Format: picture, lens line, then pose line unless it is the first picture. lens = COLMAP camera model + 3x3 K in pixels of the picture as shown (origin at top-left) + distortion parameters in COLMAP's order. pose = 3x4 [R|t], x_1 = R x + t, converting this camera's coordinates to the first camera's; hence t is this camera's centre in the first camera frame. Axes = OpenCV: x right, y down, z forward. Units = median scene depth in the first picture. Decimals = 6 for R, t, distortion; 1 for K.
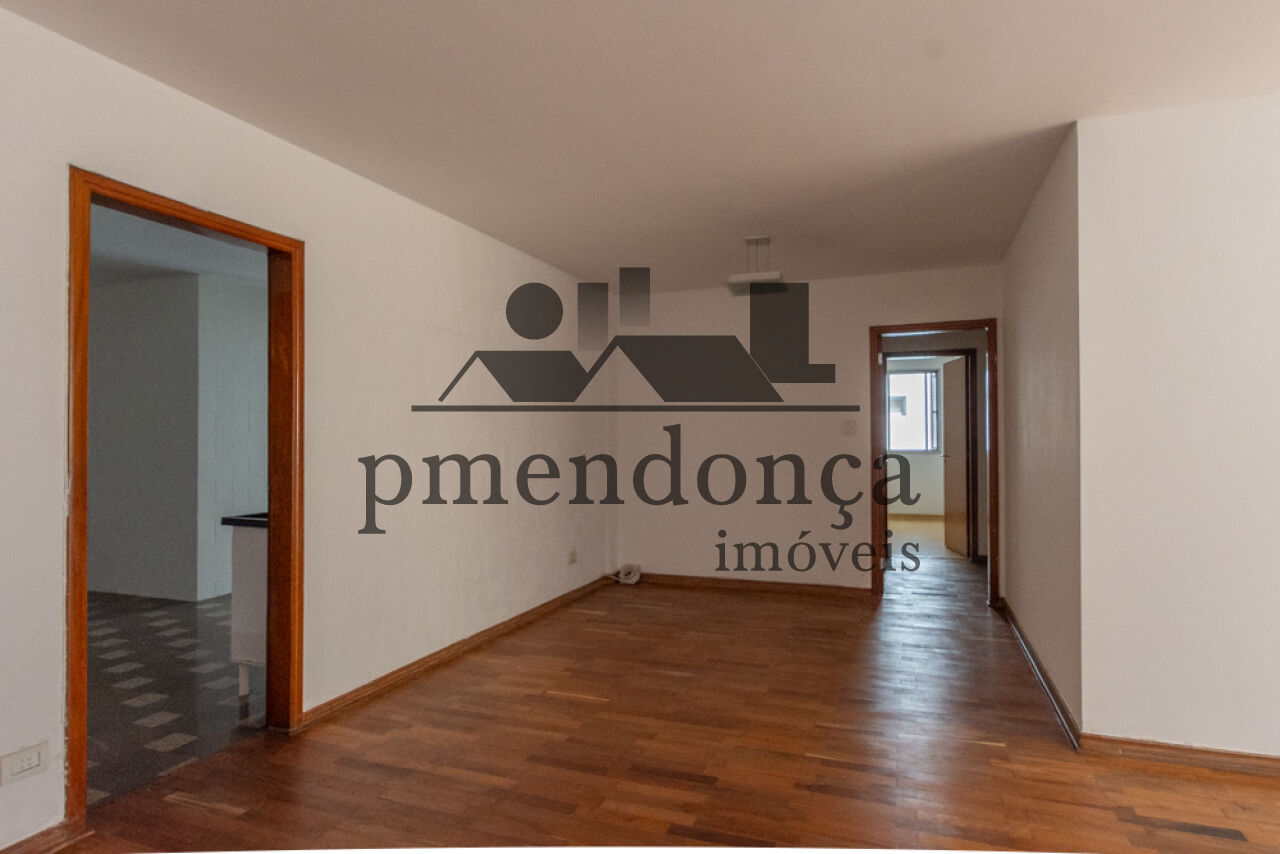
lens RADIAL K [[700.1, 0, 642.2], [0, 700.1, 435.3], [0, 0, 1]] dist [-0.001021, -0.000100]
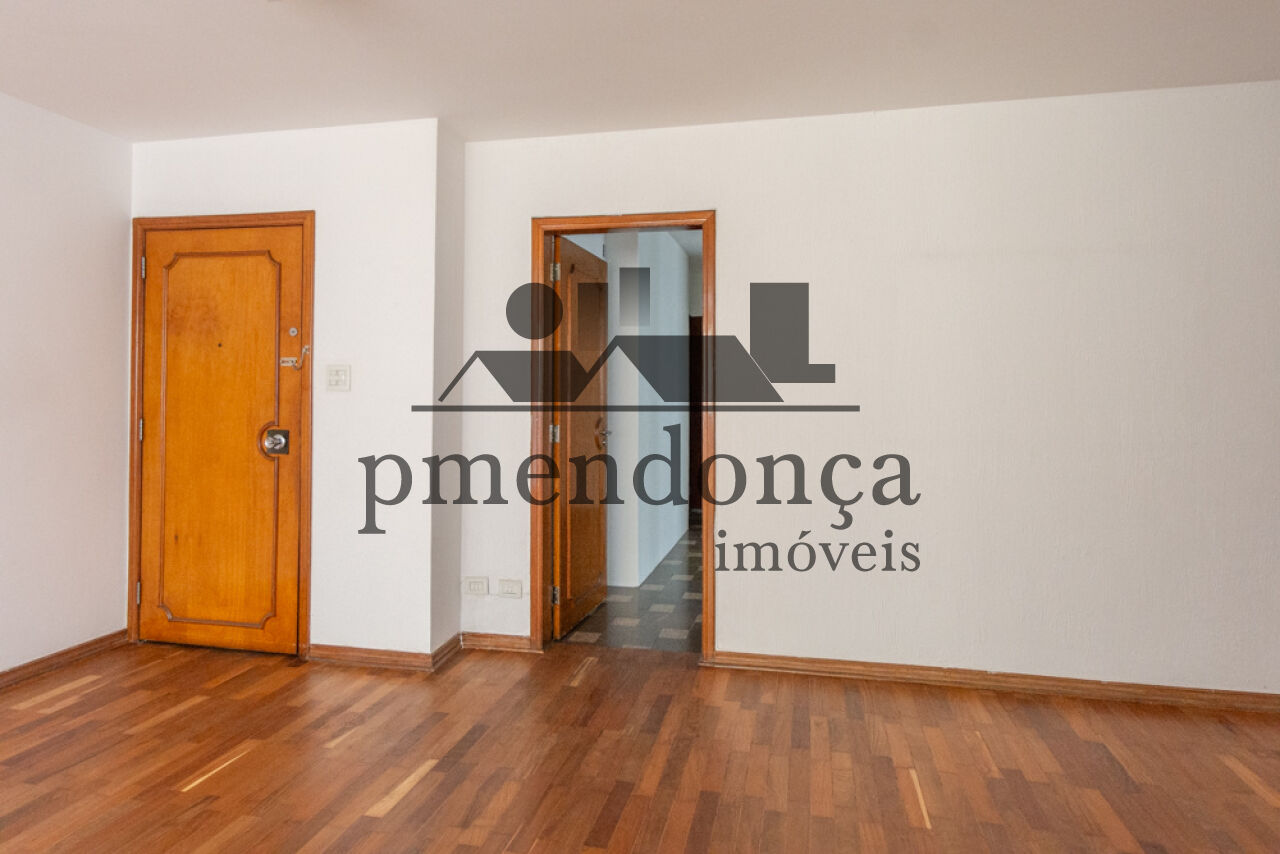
lens RADIAL K [[703.5, 0, 671.5], [0, 703.5, 398.2], [0, 0, 1]] dist [0.001309, -0.000590]
pose [[0.145621, -0.018554, -0.989166, 0.482802], [-0.004222, 0.999803, -0.019375, 0.029909], [0.989331, 0.006997, 0.145514, 0.662691]]
